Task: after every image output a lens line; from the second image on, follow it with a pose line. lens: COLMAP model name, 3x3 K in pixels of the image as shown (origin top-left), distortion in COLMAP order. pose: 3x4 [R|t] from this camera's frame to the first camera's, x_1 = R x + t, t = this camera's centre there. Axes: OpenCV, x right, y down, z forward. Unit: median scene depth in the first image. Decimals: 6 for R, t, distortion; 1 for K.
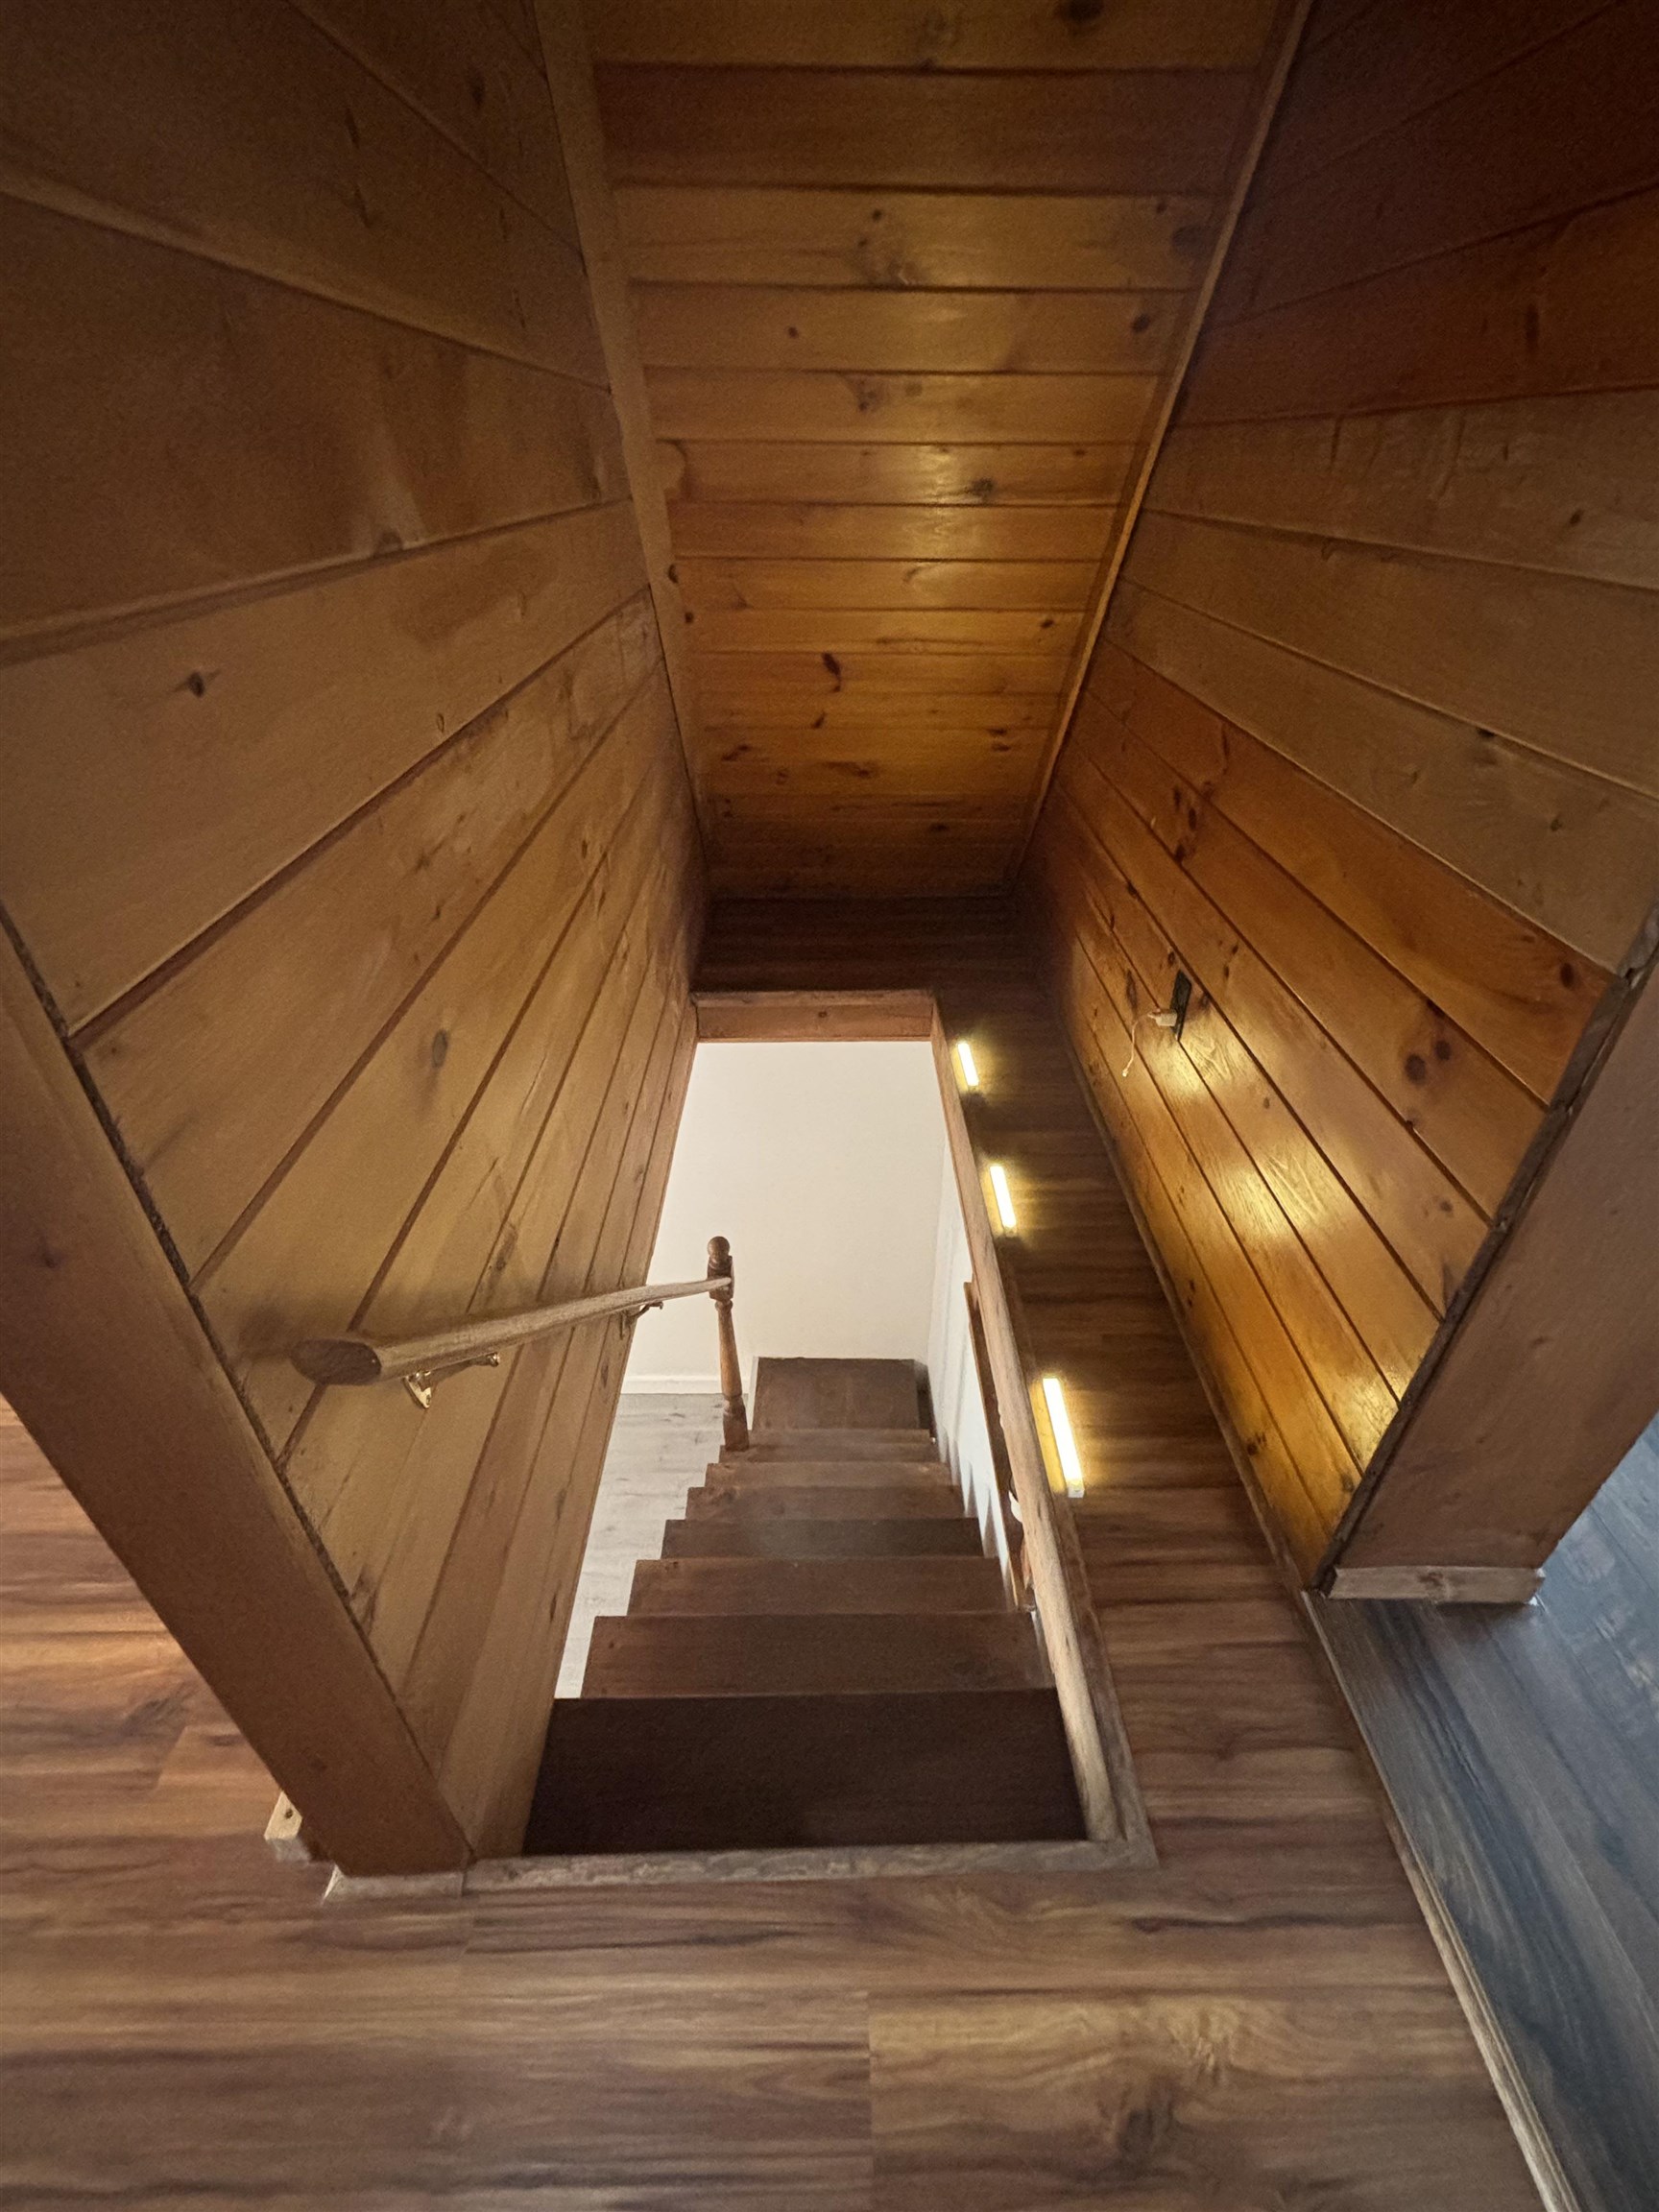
lens RADIAL K [[971.2, 0, 829.5], [0, 971.2, 1106.0], [0, 0, 1]] dist [-0.000012, 0.000235]
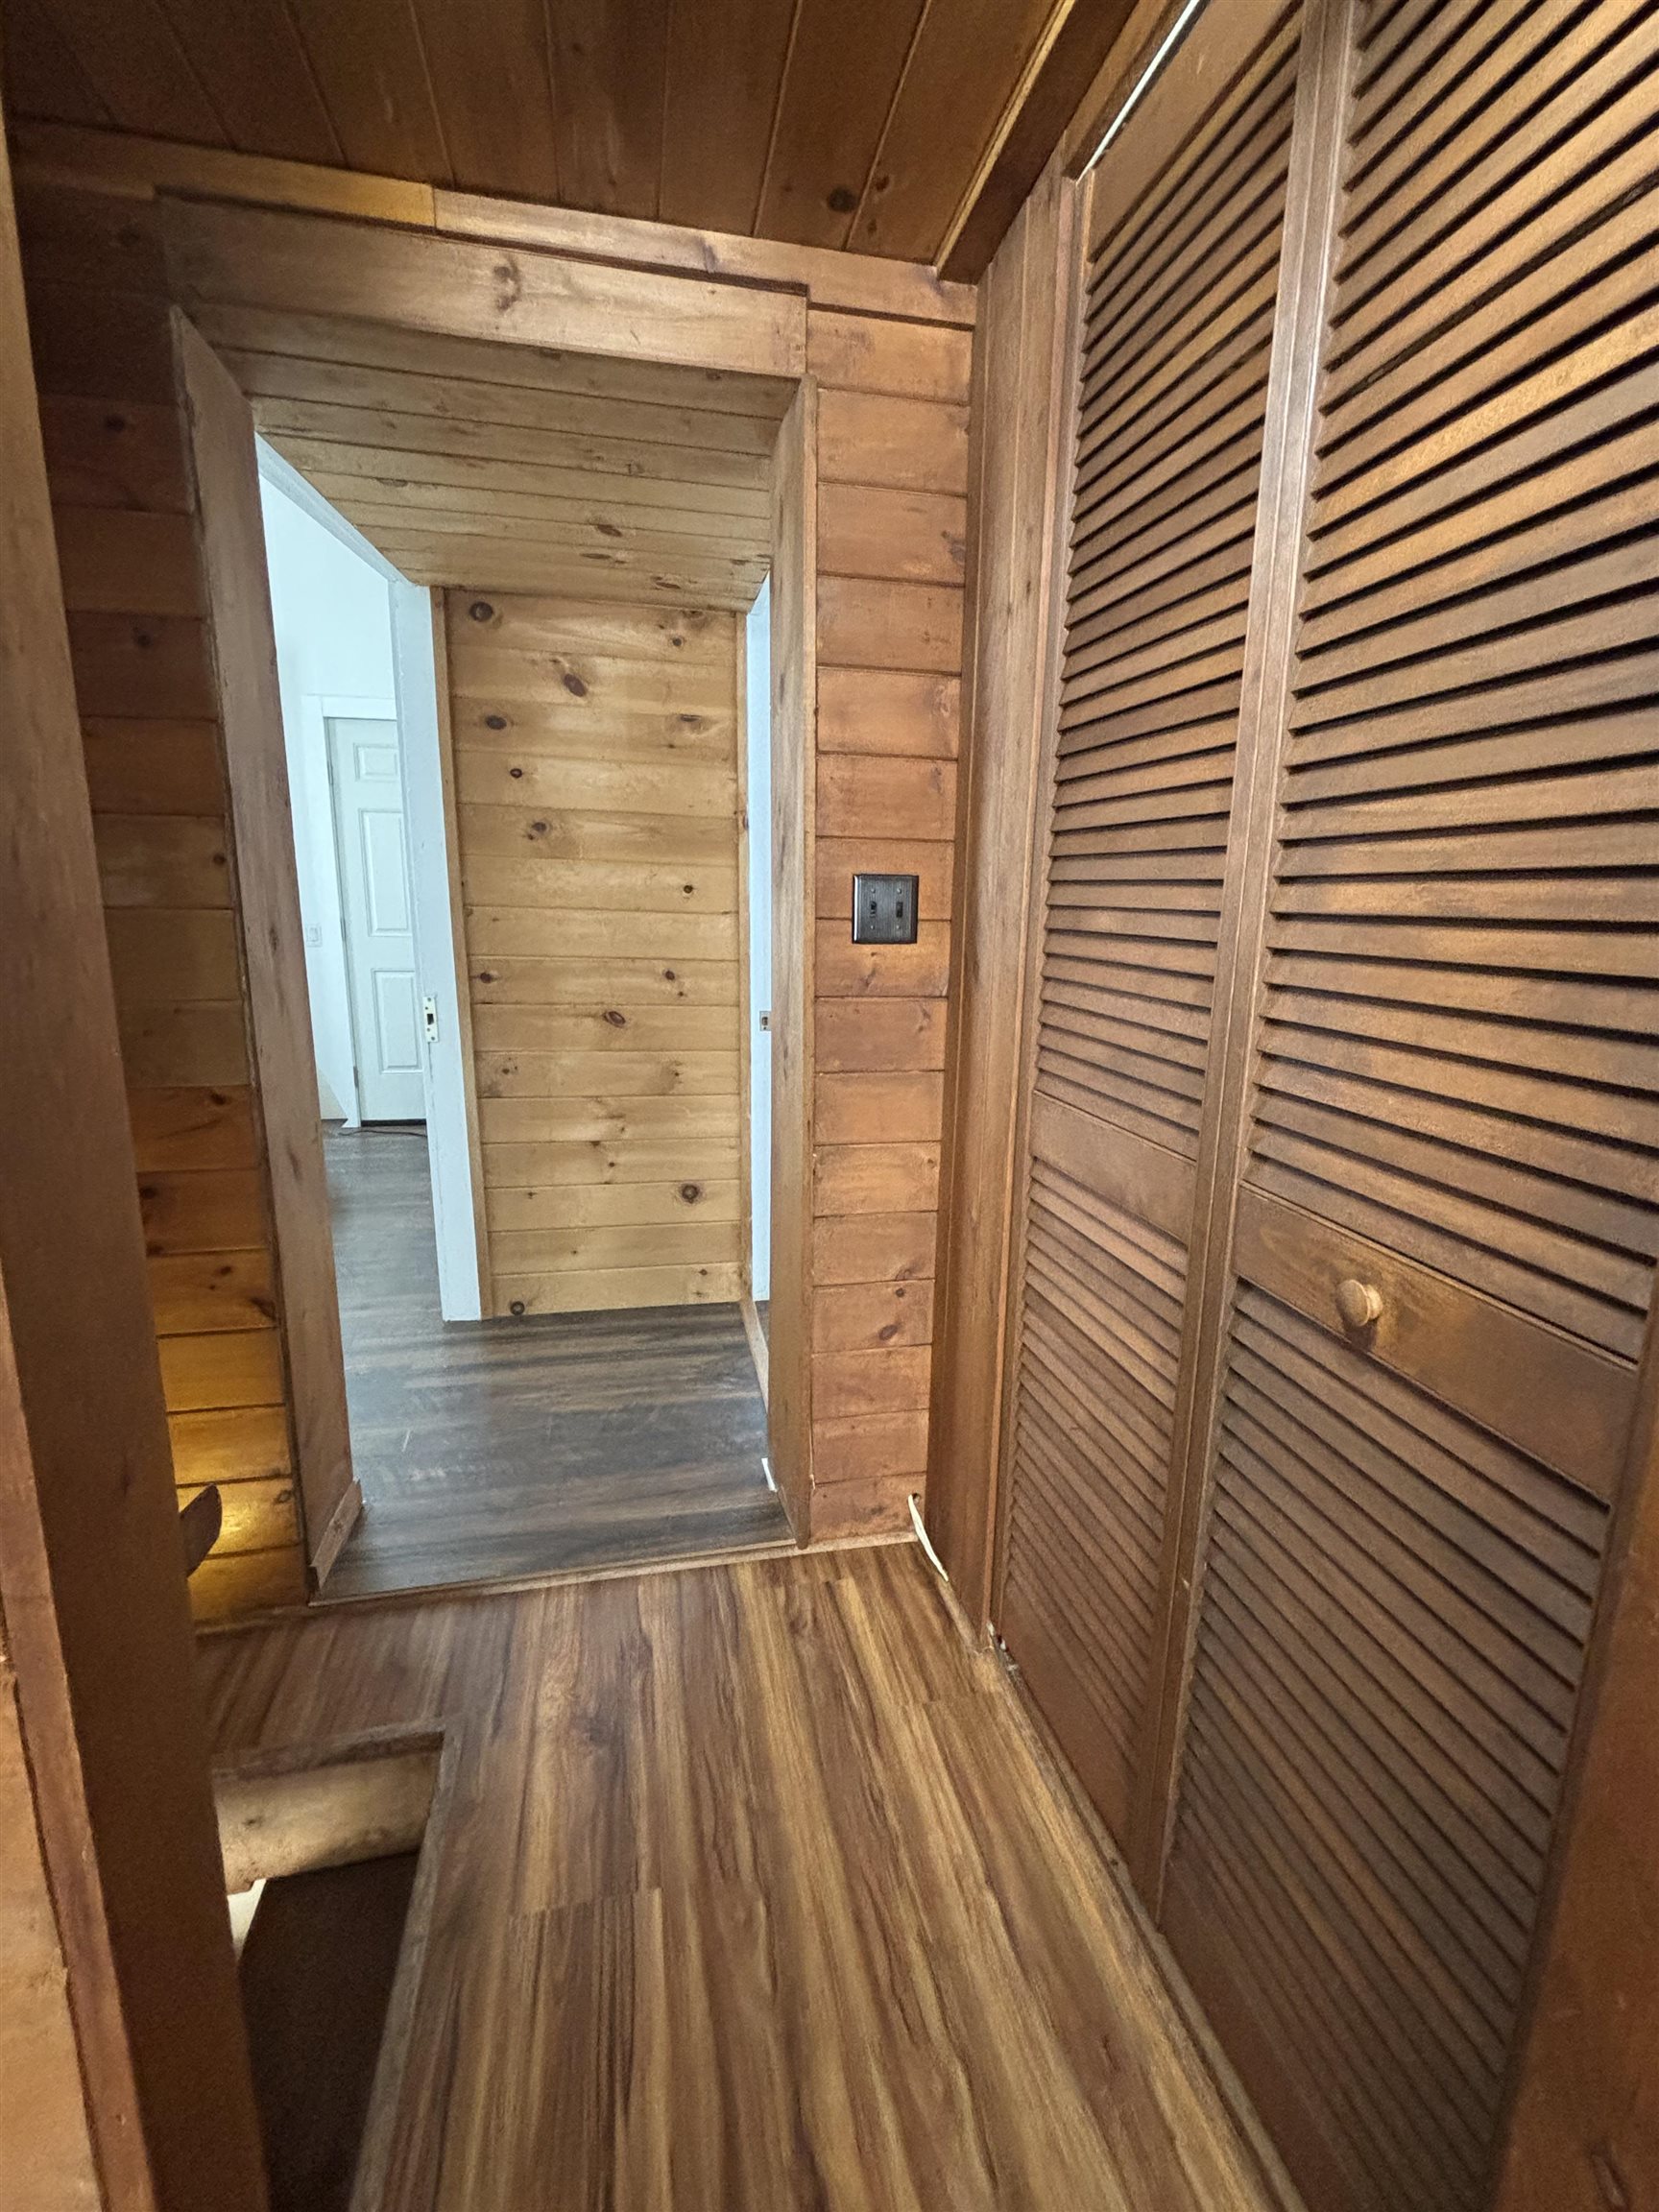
lens RADIAL K [[971.2, 0, 829.5], [0, 971.2, 1106.0], [0, 0, 1]] dist [-0.000012, 0.000235]
pose [[-0.195854, -0.208445, 0.958223, -0.994897], [0.536696, 0.795029, 0.282641, -0.023921], [-0.820731, 0.569631, -0.043838, 0.146952]]
